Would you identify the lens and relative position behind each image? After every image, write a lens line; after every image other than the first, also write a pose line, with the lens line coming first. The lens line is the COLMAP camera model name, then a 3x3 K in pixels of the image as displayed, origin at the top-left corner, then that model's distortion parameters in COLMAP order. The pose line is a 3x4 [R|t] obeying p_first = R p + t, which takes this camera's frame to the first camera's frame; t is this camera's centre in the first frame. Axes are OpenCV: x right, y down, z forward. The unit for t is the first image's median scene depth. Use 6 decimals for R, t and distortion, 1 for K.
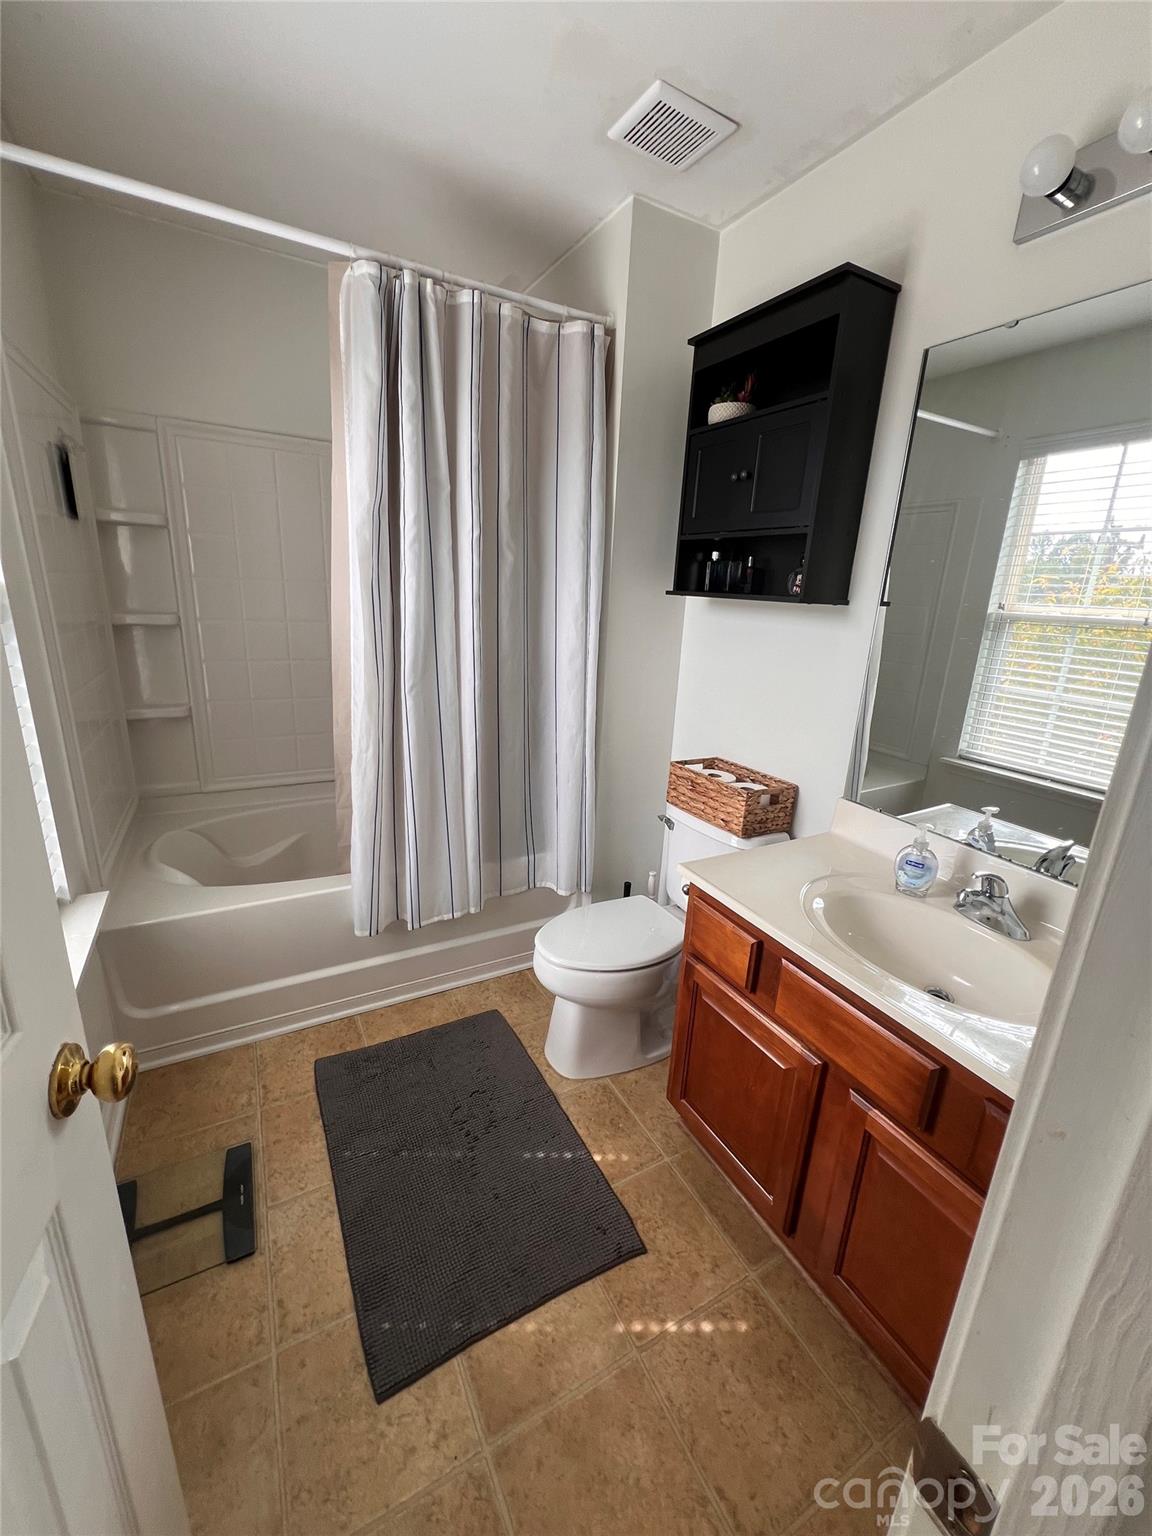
lens RADIAL K [[614.0, 0, 578.2], [0, 614.0, 764.9], [0, 0, 1]] dist [-0.002808, 0.001618]
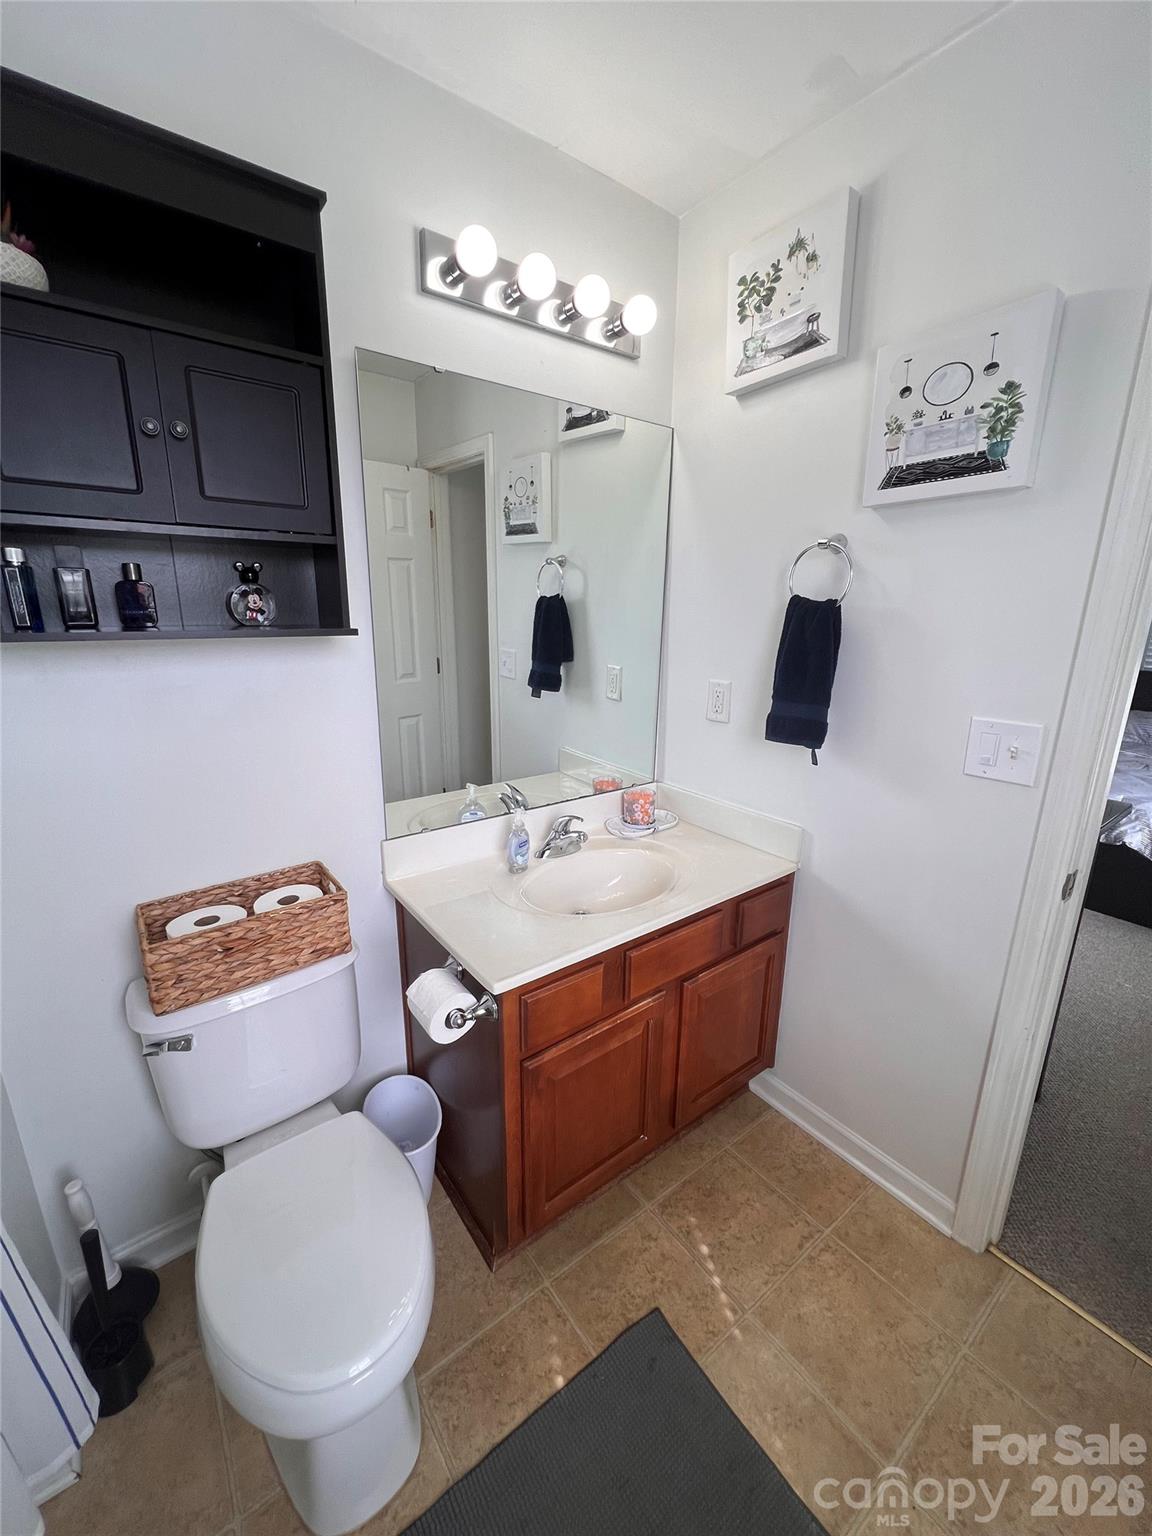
lens RADIAL K [[617.7, 0, 576.0], [0, 617.7, 768.0], [0, 0, 1]] dist [0.002394, 0.000364]
pose [[-0.141310, -0.310348, 0.940061, -0.402855], [0.258707, 0.905015, 0.337667, -0.260853], [-0.955564, 0.290917, -0.047598, 0.705118]]
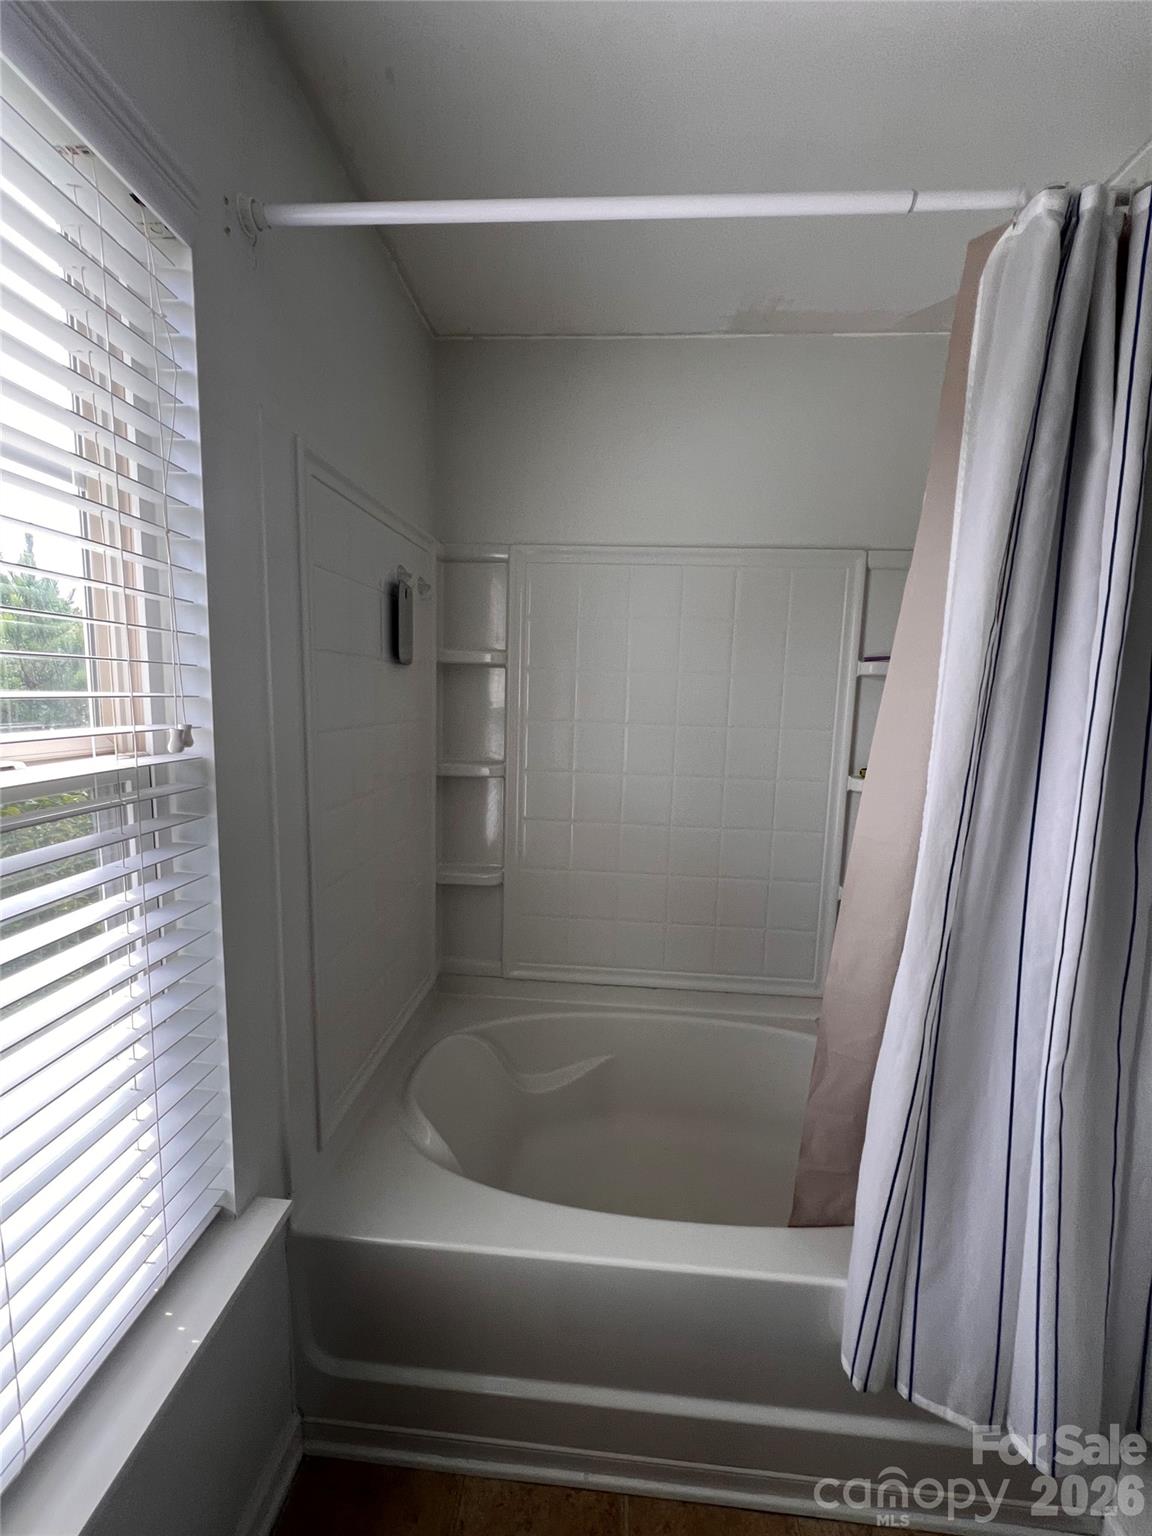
lens RADIAL K [[617.7, 0, 576.0], [0, 617.7, 768.0], [0, 0, 1]] dist [0.002394, 0.000364]
pose [[0.833251, 0.039591, -0.551475, -0.126265], [-0.136362, 0.981337, -0.135584, -0.168975], [0.535815, 0.188175, 0.823099, 0.428787]]
